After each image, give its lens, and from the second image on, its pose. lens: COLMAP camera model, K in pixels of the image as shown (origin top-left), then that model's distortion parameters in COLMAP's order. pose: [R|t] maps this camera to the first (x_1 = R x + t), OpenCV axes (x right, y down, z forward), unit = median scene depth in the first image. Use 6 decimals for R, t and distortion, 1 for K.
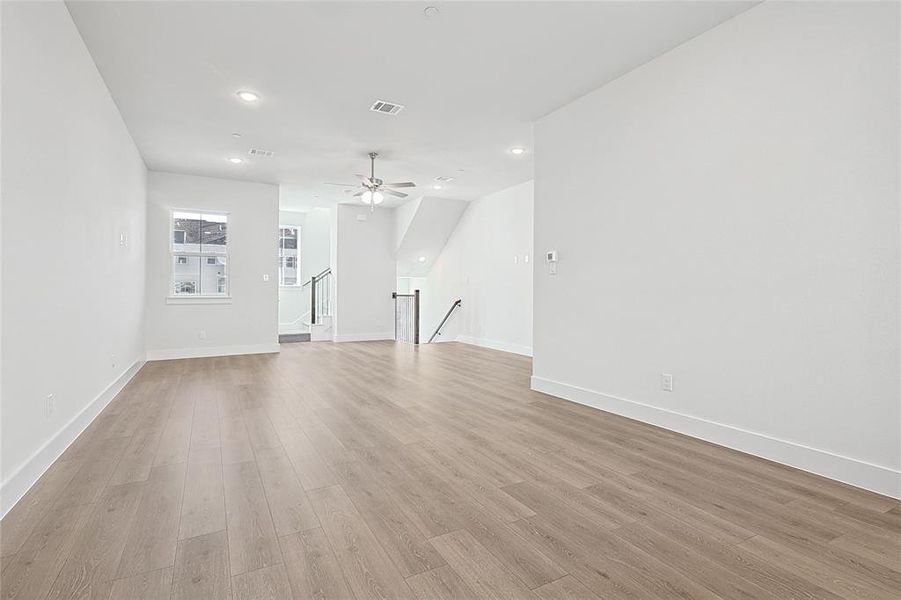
lens RADIAL K [[435.6, 0, 449.5], [0, 435.6, 295.0], [0, 0, 1]] dist [0.002203, -0.000030]
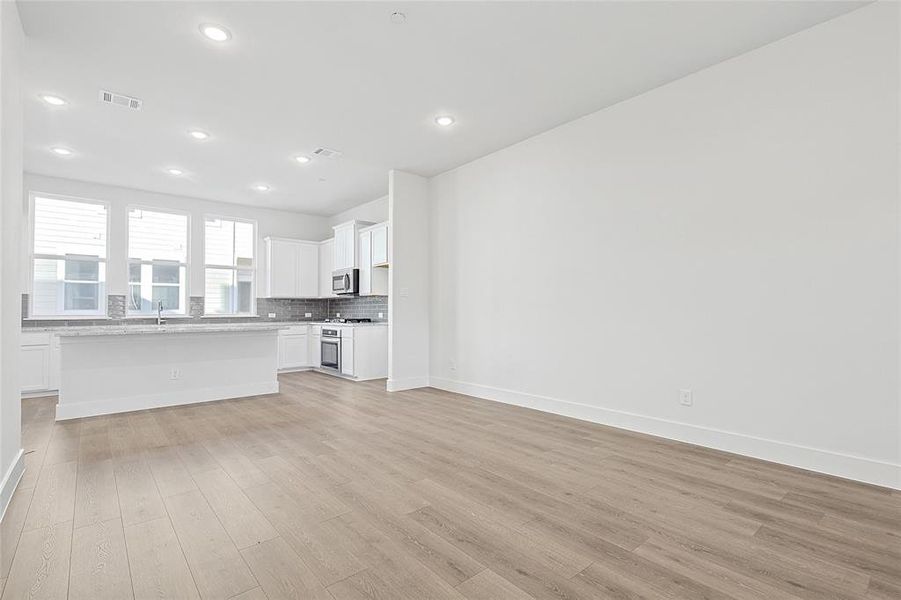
lens RADIAL K [[421.1, 0, 453.8], [0, 421.1, 304.3], [0, 0, 1]] dist [0.000976, 0.000525]
pose [[-0.978147, -0.002833, -0.207897, 0.010427], [-0.000436, 0.999933, -0.011574, -0.004493], [0.207916, -0.011231, -0.978082, 0.761241]]
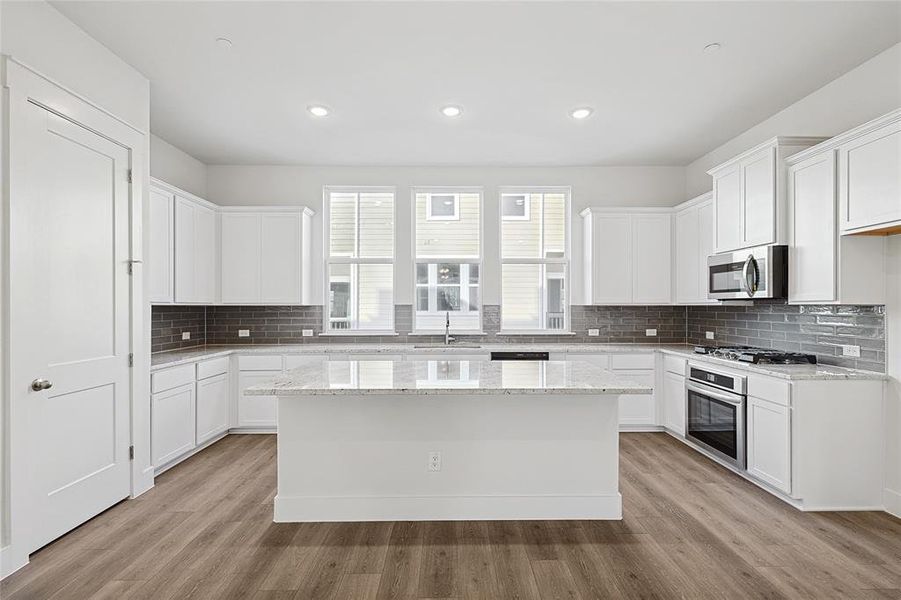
lens RADIAL K [[417.2, 0, 454.3], [0, 417.2, 303.1], [0, 0, 1]] dist [0.005064, 0.000351]
pose [[-0.883548, 0.000134, 0.468341, 0.119364], [0.000462, 1.000000, 0.000586, -0.035642], [-0.468341, 0.000734, -0.883548, 0.333548]]
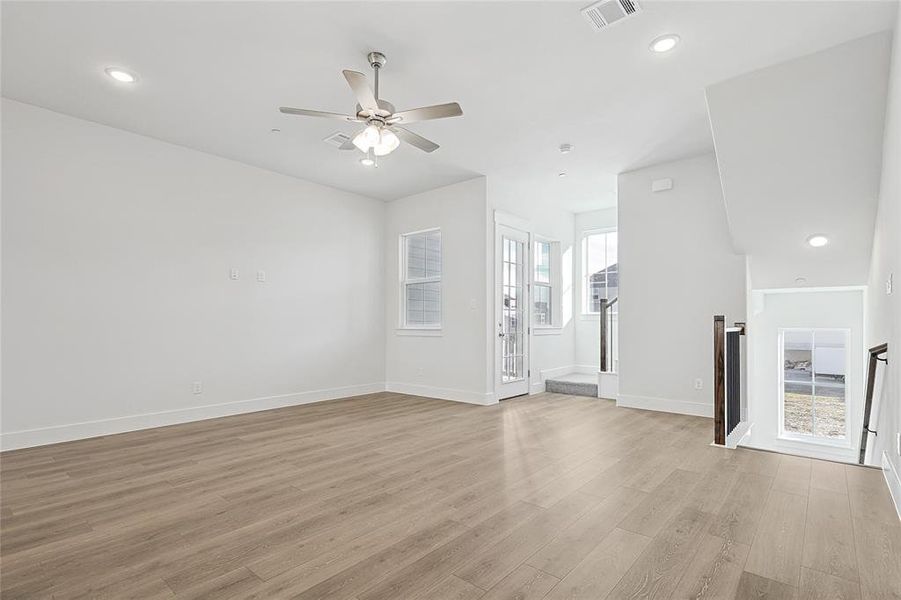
lens RADIAL K [[433.8, 0, 458.7], [0, 433.8, 321.6], [0, 0, 1]] dist [0.001394, 0.000183]
pose [[0.352947, -0.004592, -0.935632, 0.277556], [-0.002205, 0.999981, -0.005740, -0.004615], [0.935641, 0.004090, 0.352930, 0.731828]]
